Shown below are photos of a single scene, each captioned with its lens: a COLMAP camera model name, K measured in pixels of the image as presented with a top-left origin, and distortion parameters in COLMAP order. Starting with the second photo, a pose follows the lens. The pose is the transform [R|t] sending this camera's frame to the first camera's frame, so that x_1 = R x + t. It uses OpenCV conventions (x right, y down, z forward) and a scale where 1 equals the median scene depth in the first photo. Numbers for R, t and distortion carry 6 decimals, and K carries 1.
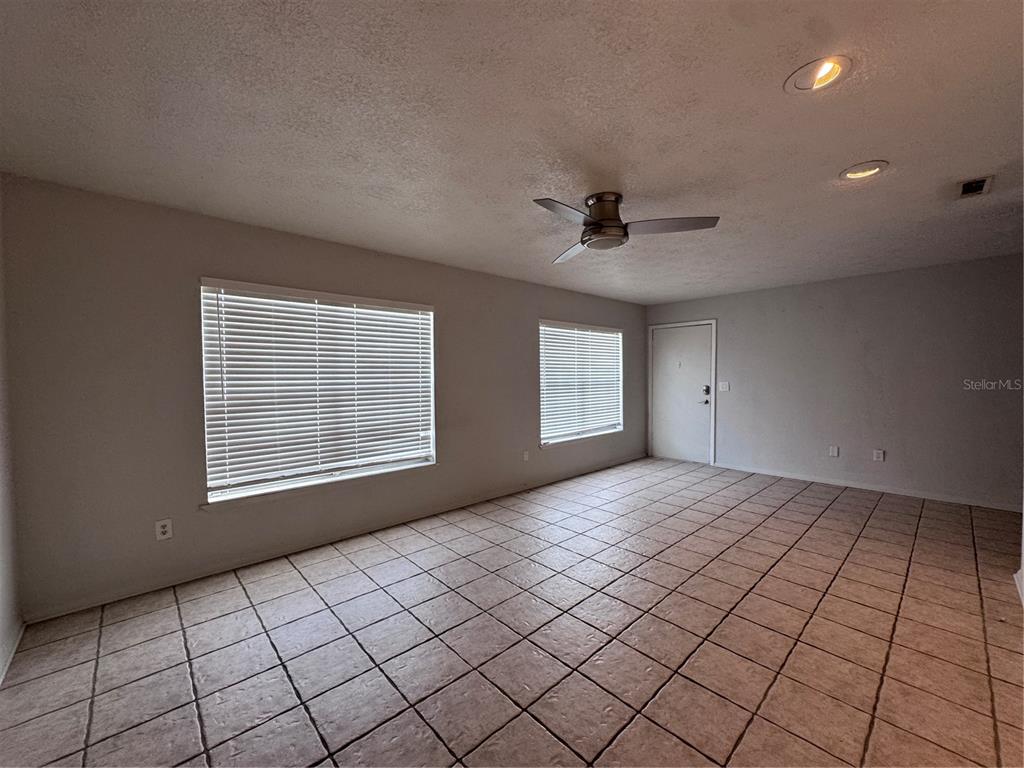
lens RADIAL K [[410.2, 0, 510.3], [0, 410.2, 379.7], [0, 0, 1]] dist [-0.001314, 0.000644]
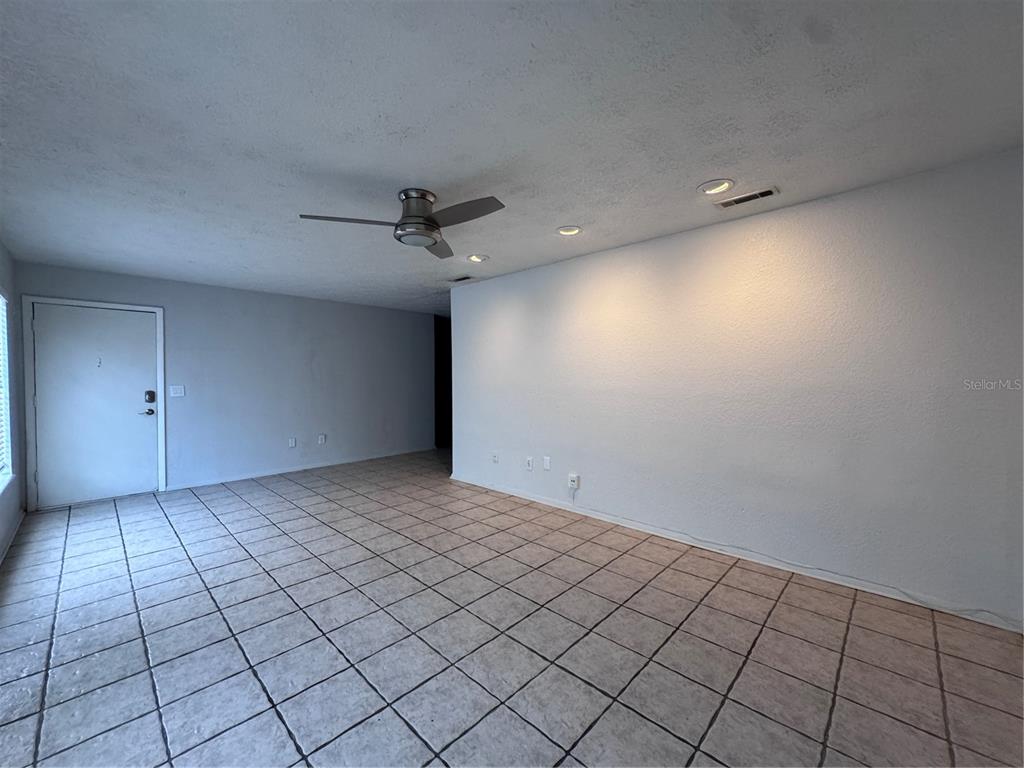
lens RADIAL K [[410.2, 0, 514.7], [0, 410.2, 379.2], [0, 0, 1]] dist [-0.001314, 0.000644]
pose [[-0.065796, 0.003345, 0.997828, -0.534779], [0.017763, 0.999840, -0.002181, 0.009652], [-0.997675, 0.017581, -0.065844, 0.570327]]
